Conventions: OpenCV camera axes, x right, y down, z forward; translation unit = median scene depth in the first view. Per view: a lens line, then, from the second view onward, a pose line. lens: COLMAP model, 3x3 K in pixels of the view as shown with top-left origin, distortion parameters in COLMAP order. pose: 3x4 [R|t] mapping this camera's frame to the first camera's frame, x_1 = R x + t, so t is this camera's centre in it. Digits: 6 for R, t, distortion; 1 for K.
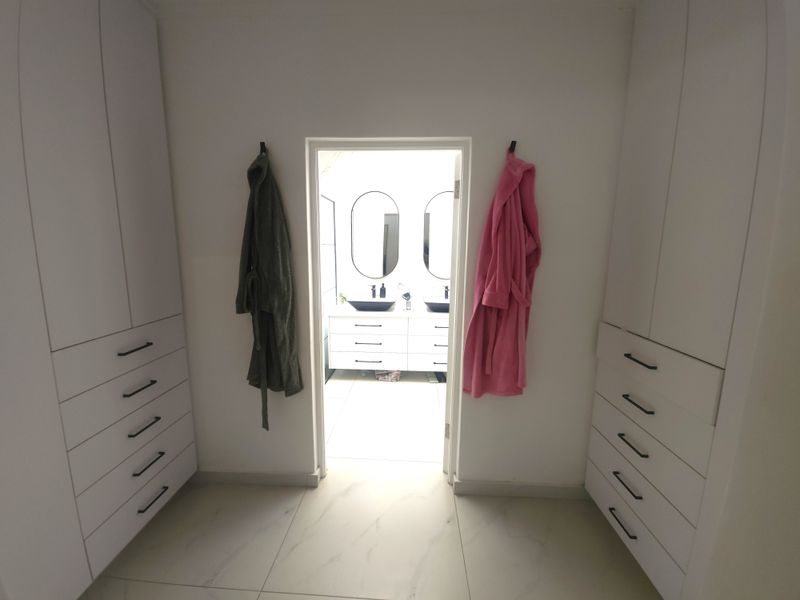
lens RADIAL K [[323.1, 0, 396.8], [0, 323.1, 298.4], [0, 0, 1]] dist [0.004487, -0.005099]
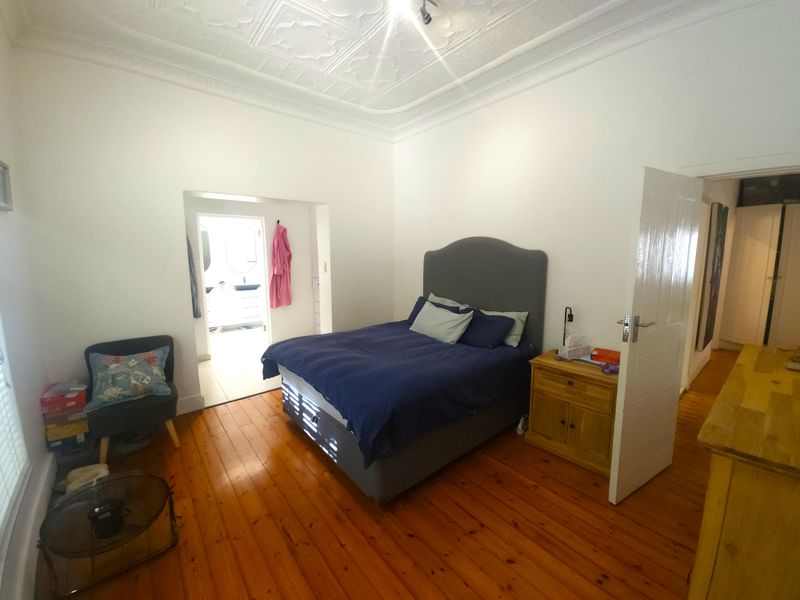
lens RADIAL K [[323.1, 0, 401.2], [0, 323.1, 299.0], [0, 0, 1]] dist [0.004487, -0.005099]
pose [[0.741750, -0.105687, 0.662297, -0.438741], [0.114693, 0.992948, 0.029998, 0.148734], [-0.660797, 0.053710, 0.748641, -1.002592]]
